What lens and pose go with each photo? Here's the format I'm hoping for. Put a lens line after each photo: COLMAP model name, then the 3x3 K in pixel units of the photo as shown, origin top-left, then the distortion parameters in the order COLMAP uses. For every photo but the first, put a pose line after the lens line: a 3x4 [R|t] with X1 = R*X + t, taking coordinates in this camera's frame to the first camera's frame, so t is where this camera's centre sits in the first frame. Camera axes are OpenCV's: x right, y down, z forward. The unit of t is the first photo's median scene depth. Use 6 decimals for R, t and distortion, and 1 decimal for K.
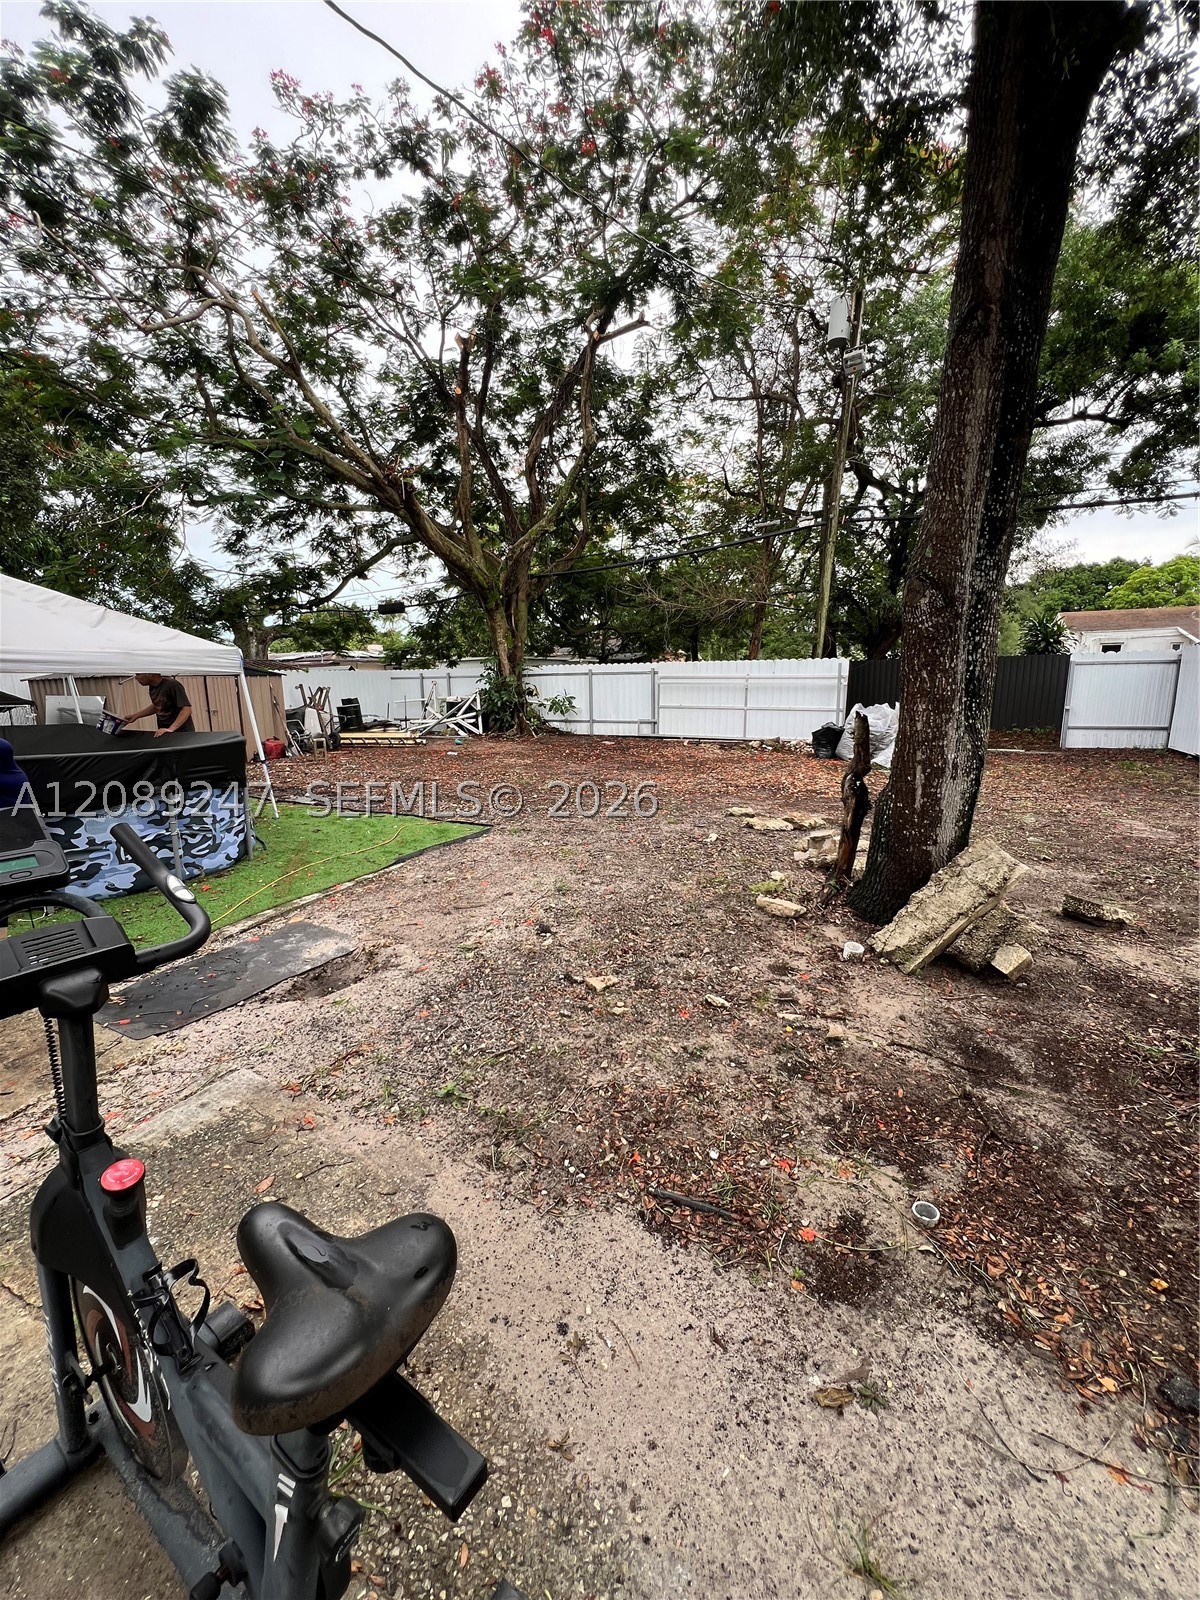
lens RADIAL K [[646.9, 0, 601.0], [0, 646.9, 805.5], [0, 0, 1]] dist [-0.001254, 0.000538]
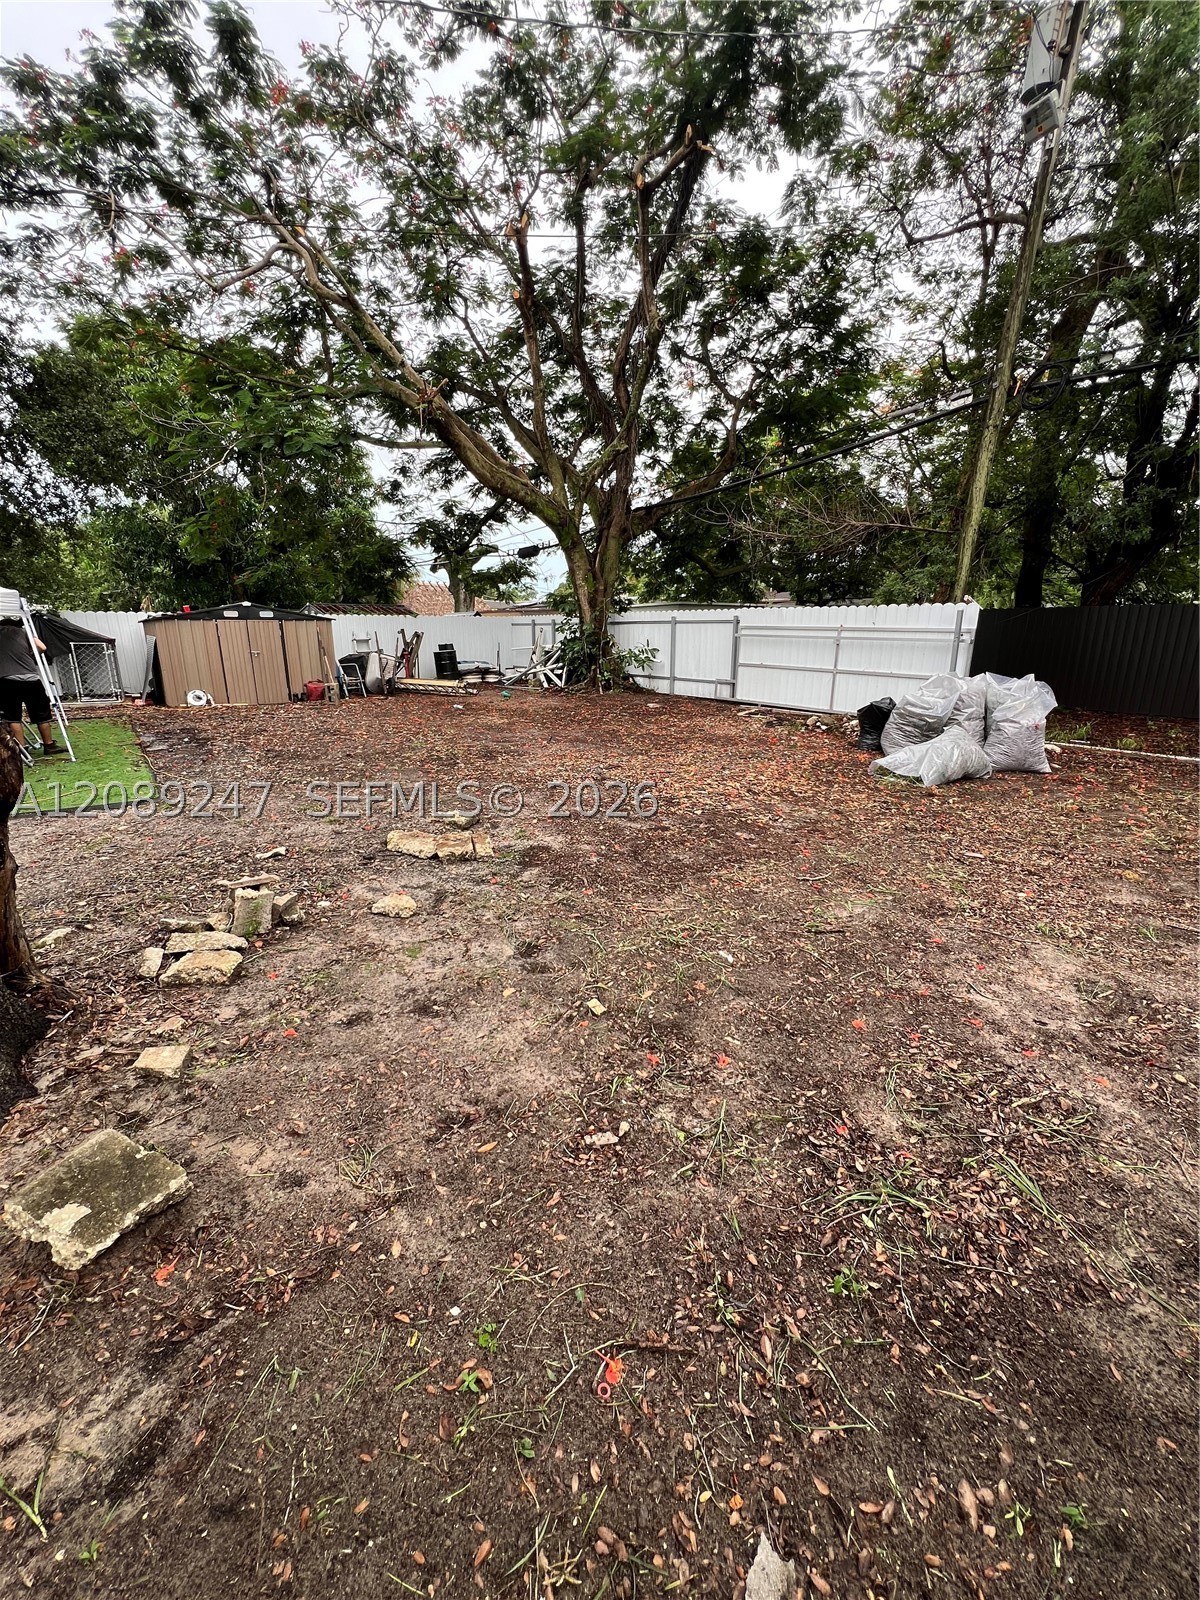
lens RADIAL K [[646.9, 0, 596.1], [0, 646.9, 801.3], [0, 0, 1]] dist [-0.001254, 0.000538]
pose [[0.901687, 0.125563, -0.413758, 0.277031], [-0.095553, 0.991114, 0.092538, -0.040233], [0.421700, -0.043904, 0.905672, 0.181934]]
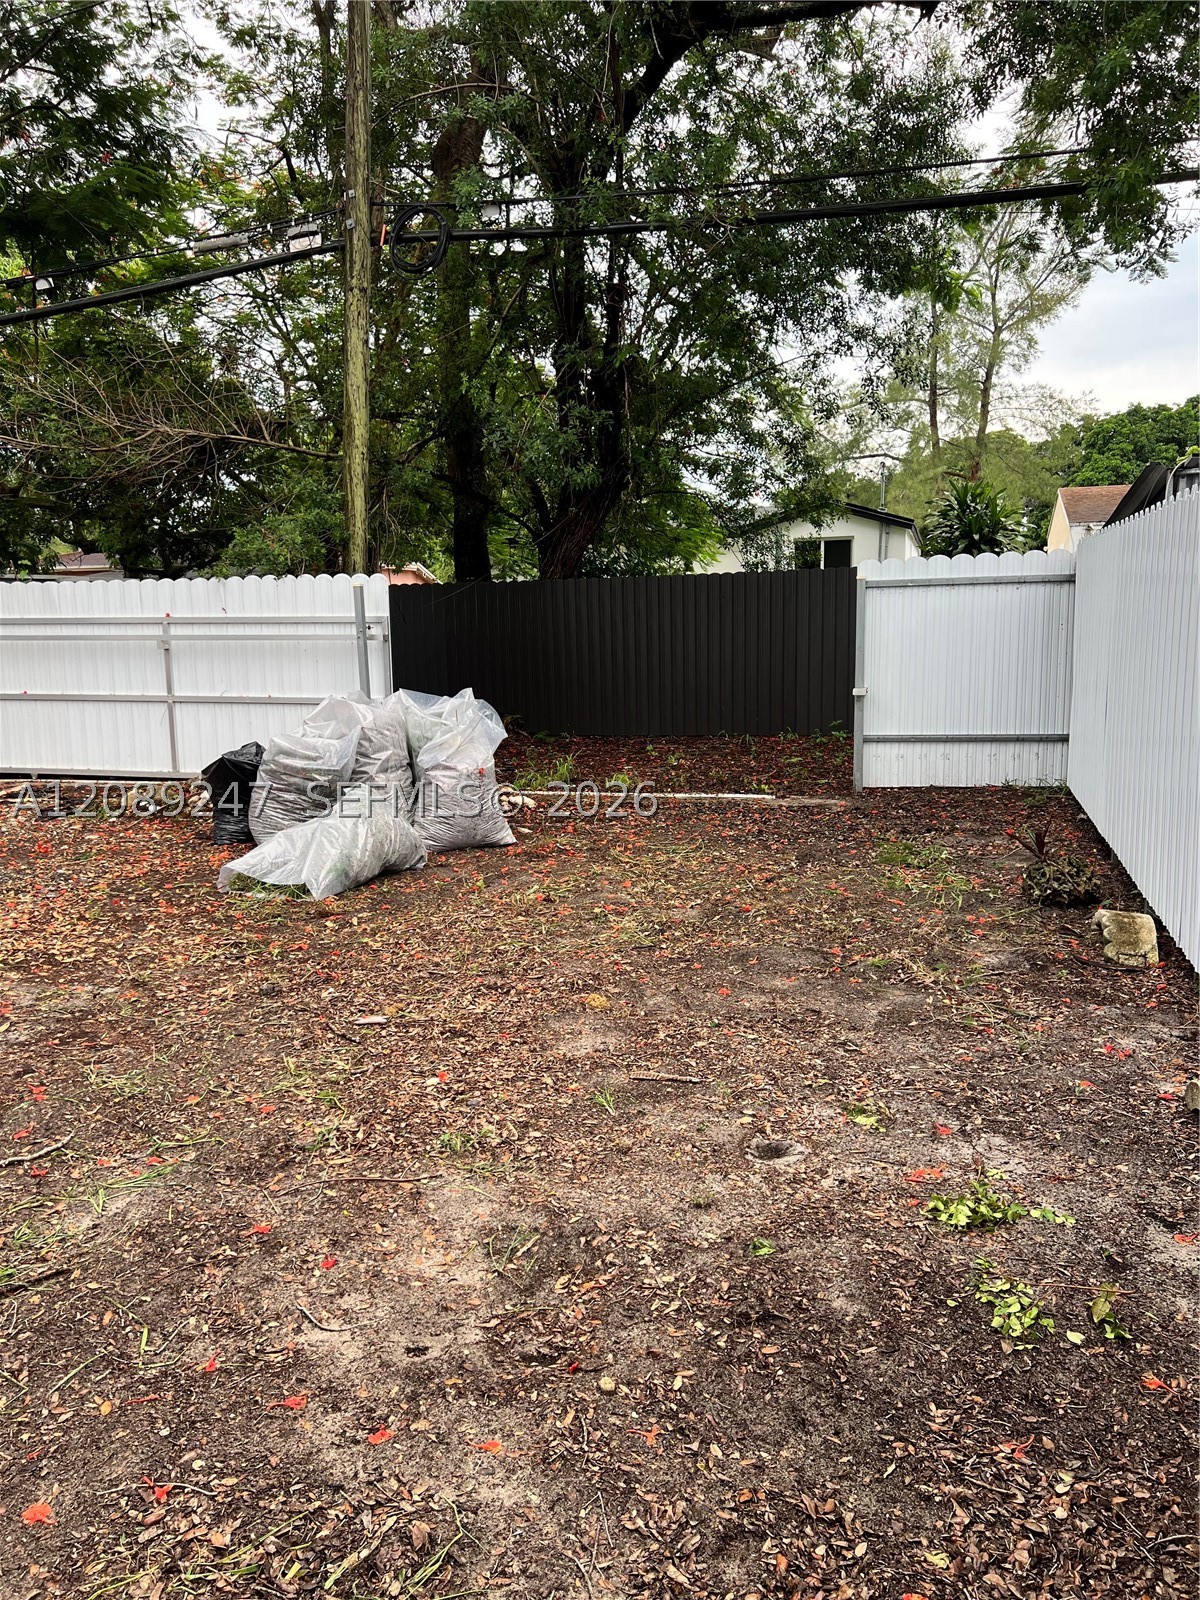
lens RADIAL K [[1208.4, 0, 591.3], [0, 1208.4, 808.5], [0, 0, 1]] dist [0.059572, -0.062764]
pose [[0.983272, -0.037202, 0.178304, 0.311819], [0.043319, 0.998595, -0.030536, -0.045814], [-0.176917, 0.037749, 0.983502, 0.206961]]
